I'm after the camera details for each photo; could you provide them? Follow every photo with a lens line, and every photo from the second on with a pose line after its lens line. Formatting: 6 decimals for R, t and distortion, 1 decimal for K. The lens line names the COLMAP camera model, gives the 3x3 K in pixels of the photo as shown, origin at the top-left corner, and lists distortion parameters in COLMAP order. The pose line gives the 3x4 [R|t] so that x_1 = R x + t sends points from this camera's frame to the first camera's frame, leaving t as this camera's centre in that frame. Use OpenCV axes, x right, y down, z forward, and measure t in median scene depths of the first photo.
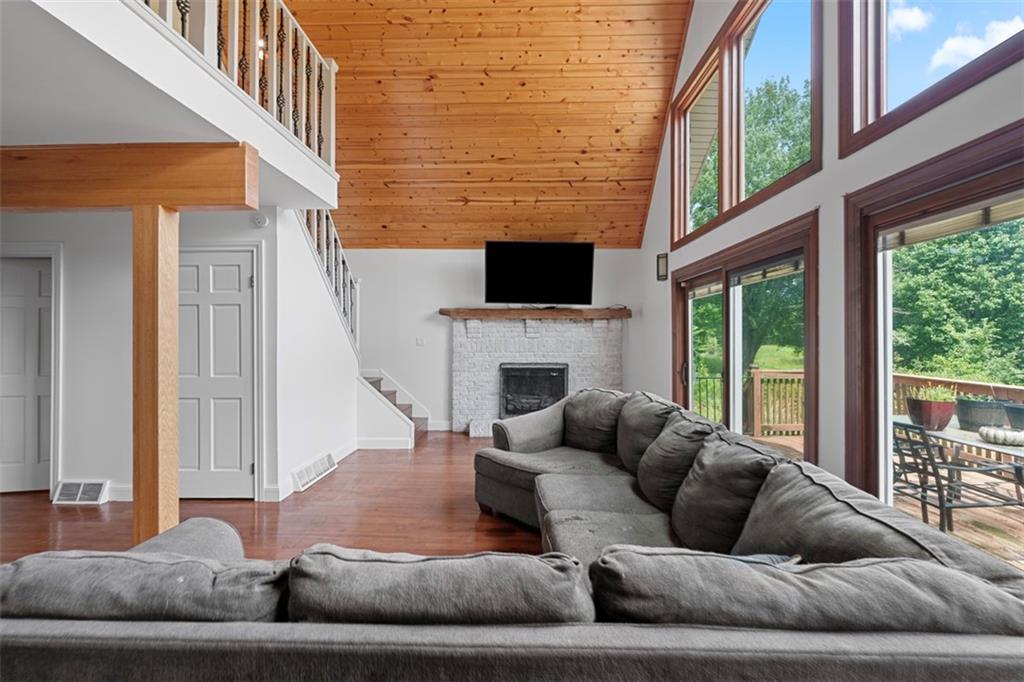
lens RADIAL K [[468.8, 0, 512.0], [0, 468.8, 341.0], [0, 0, 1]] dist [-0.000082, -0.000014]
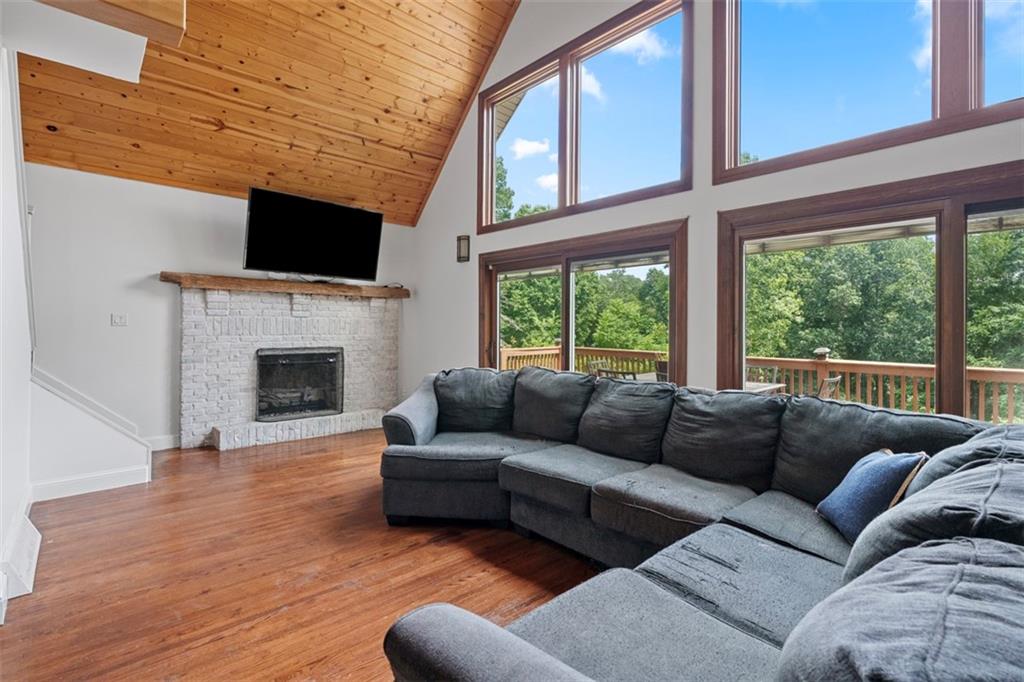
lens RADIAL K [[477.5, 0, 511.7], [0, 477.5, 330.2], [0, 0, 1]] dist [0.000155, 0.000194]
pose [[0.724450, -0.000970, 0.689327, -0.272892], [-0.000566, 0.999998, 0.002002, 0.015104], [-0.689327, -0.001840, 0.724448, 0.148376]]
